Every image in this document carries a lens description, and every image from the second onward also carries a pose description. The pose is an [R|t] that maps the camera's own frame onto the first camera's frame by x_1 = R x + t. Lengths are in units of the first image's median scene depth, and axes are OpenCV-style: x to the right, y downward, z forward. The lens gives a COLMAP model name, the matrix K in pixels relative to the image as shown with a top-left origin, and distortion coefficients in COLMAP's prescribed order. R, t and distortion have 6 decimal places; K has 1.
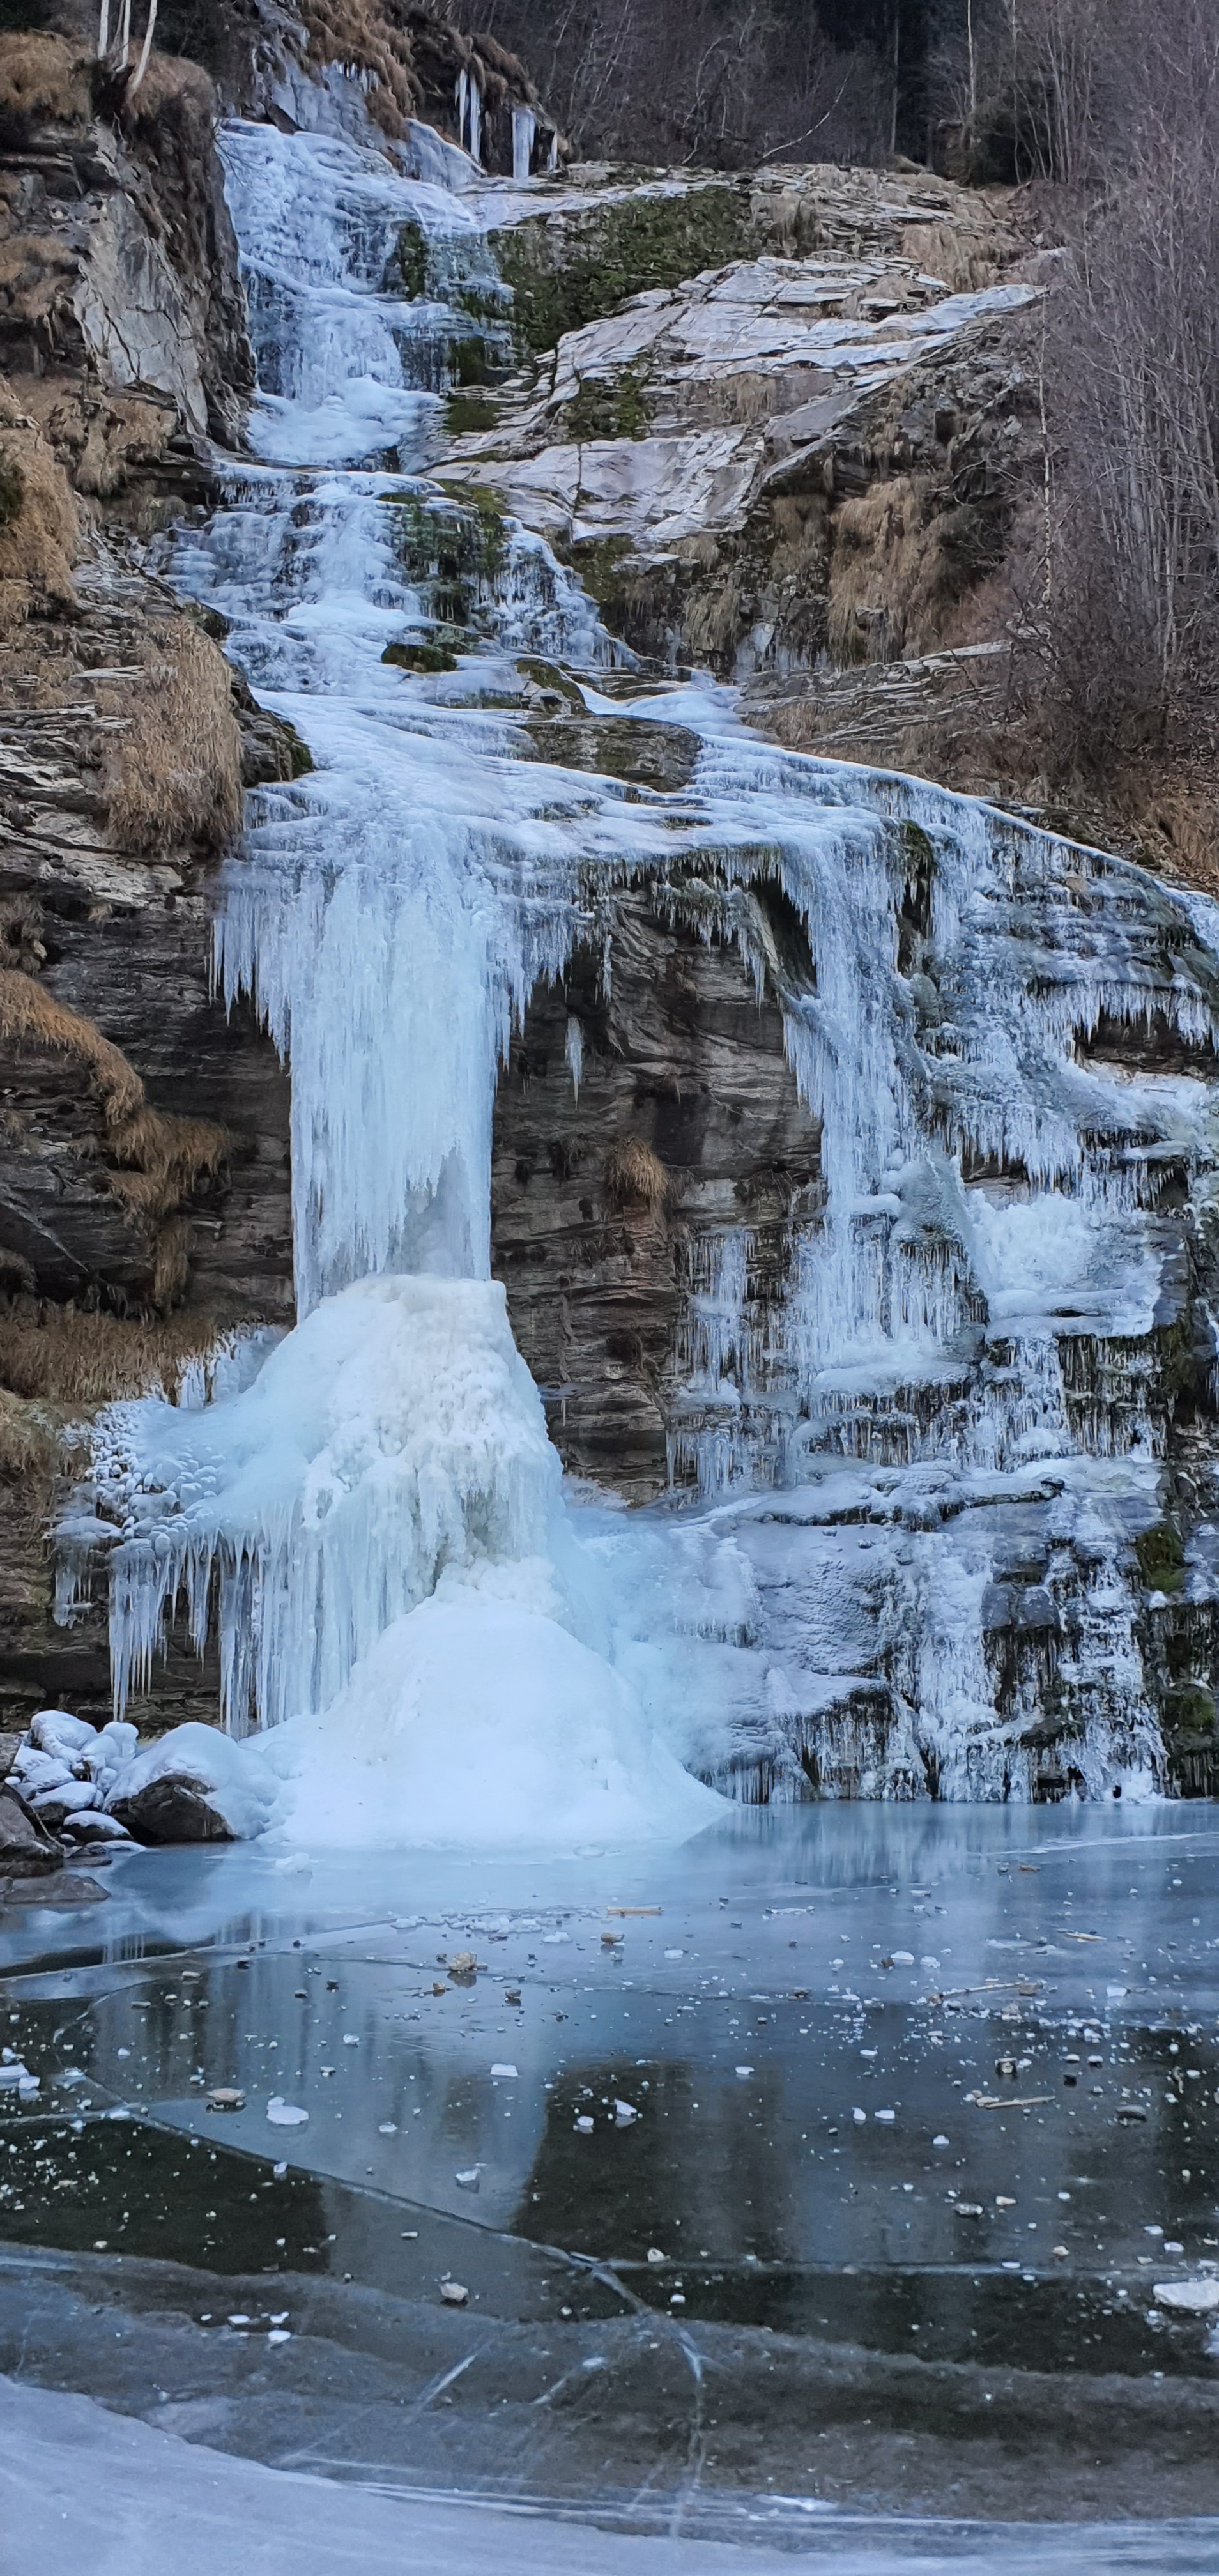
lens RADIAL K [[2941.3, 0, 680.9], [0, 2941.3, 1250.6], [0, 0, 1]] dist [0.467570, -2.010097]
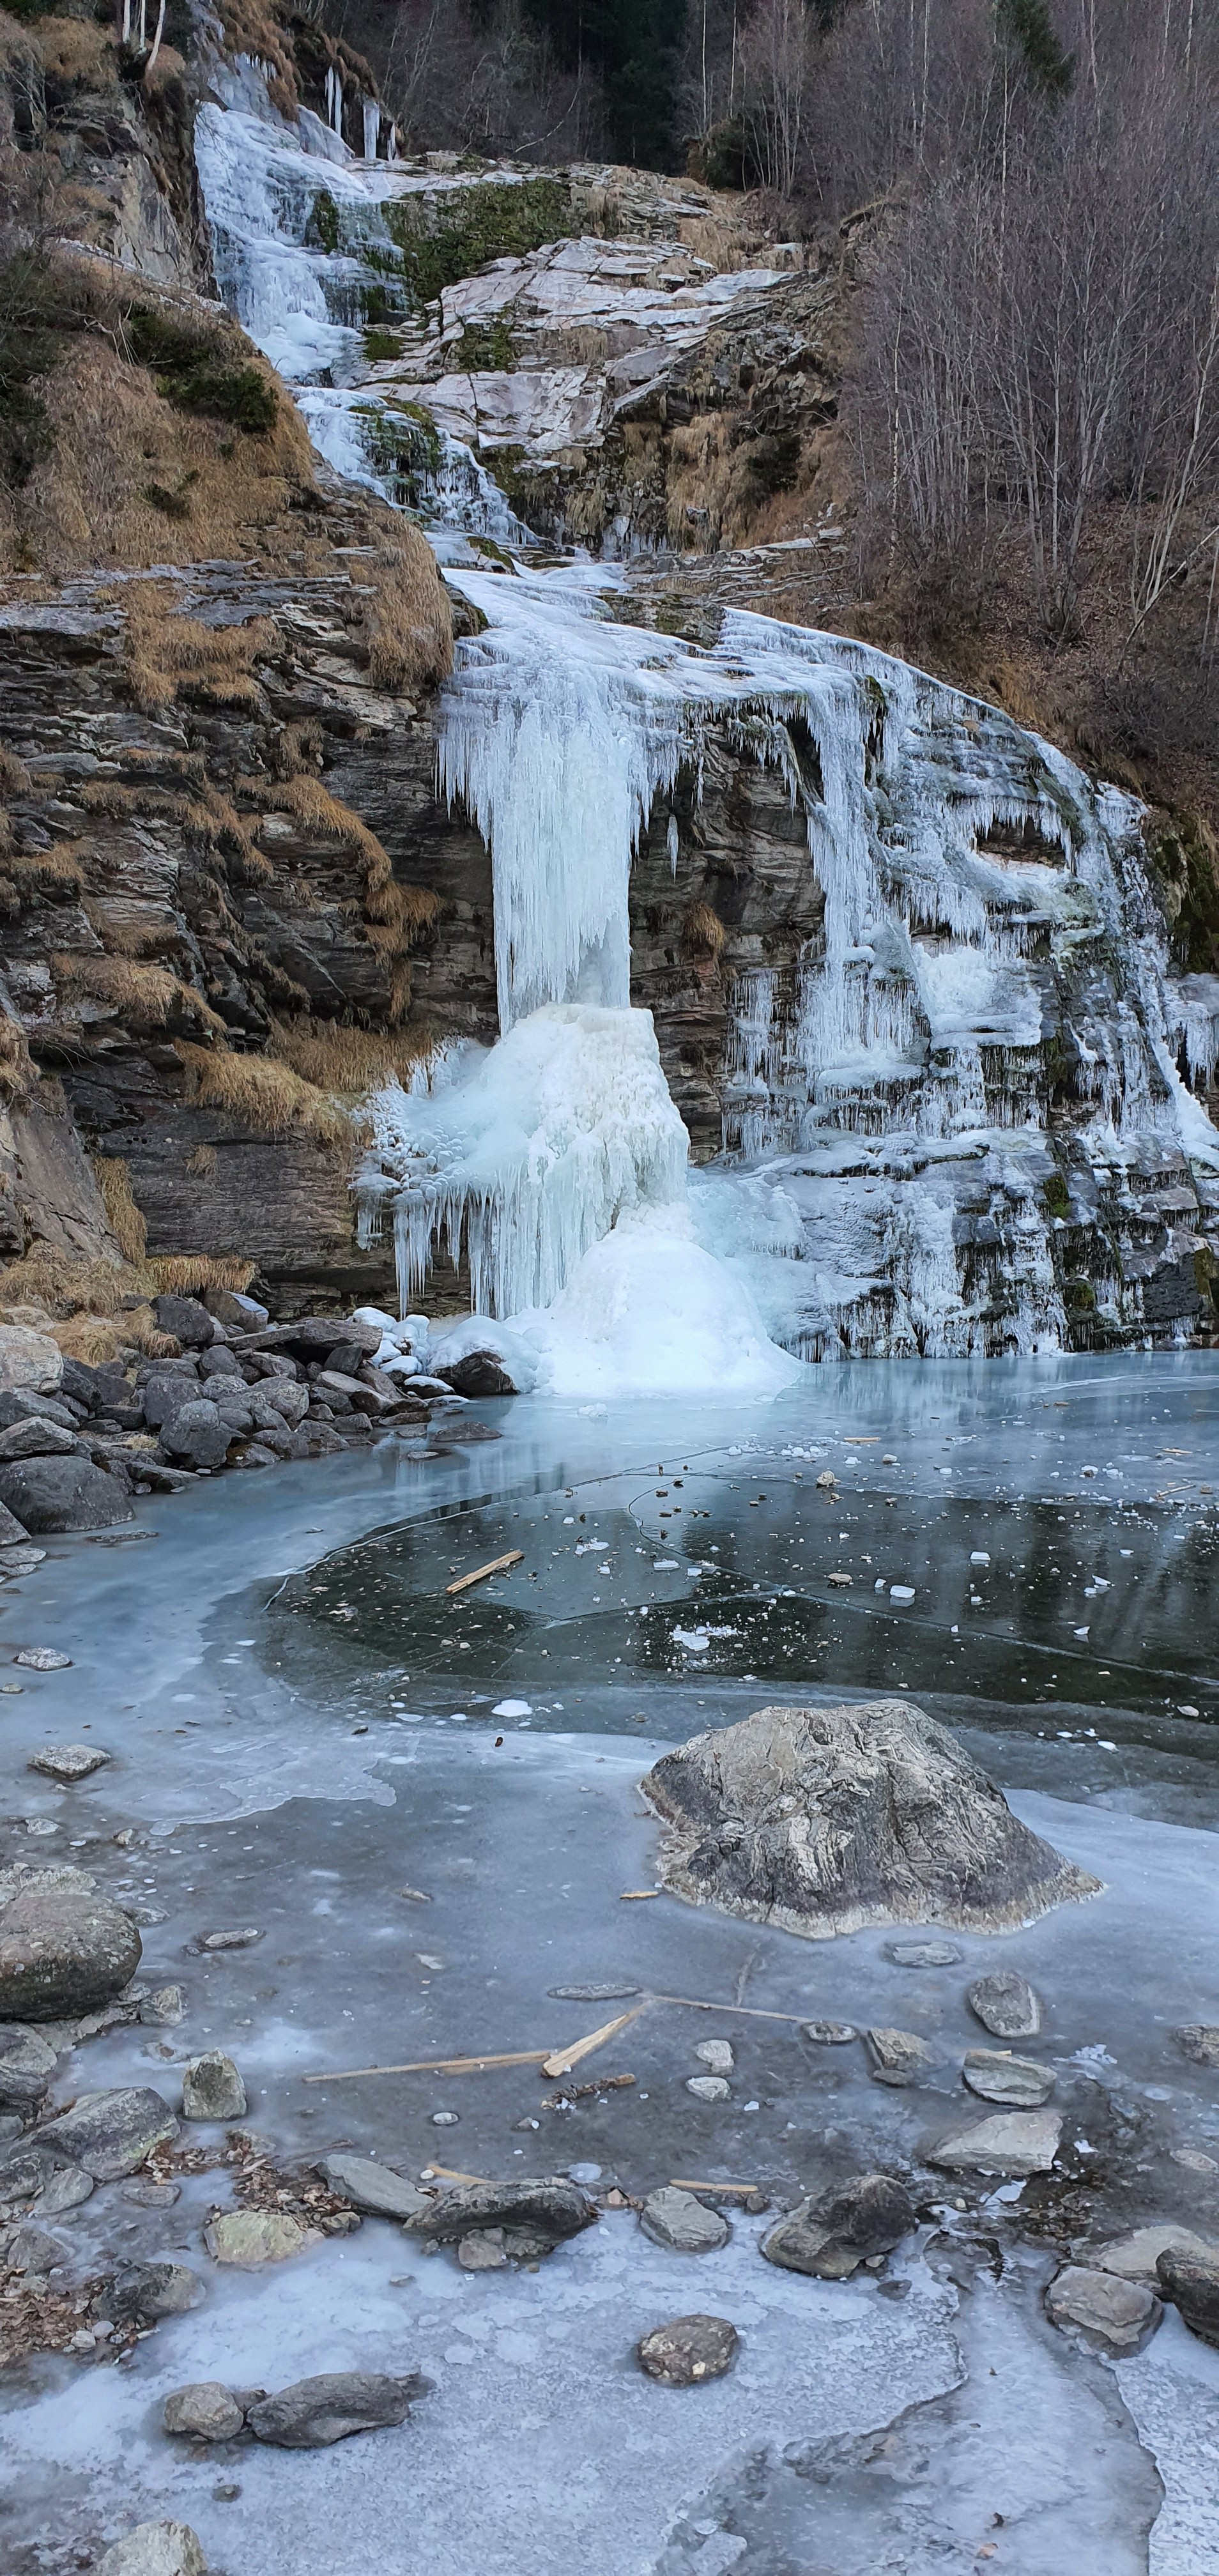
lens RADIAL K [[2005.1, 0, 652.9], [0, 2005.1, 1283.6], [0, 0, 1]] dist [0.118310, -0.197846]
pose [[0.988908, -0.012634, 0.147990, -0.180830], [-0.010853, 0.987566, 0.156828, -0.009516], [-0.148132, -0.156694, 0.976475, 0.030841]]
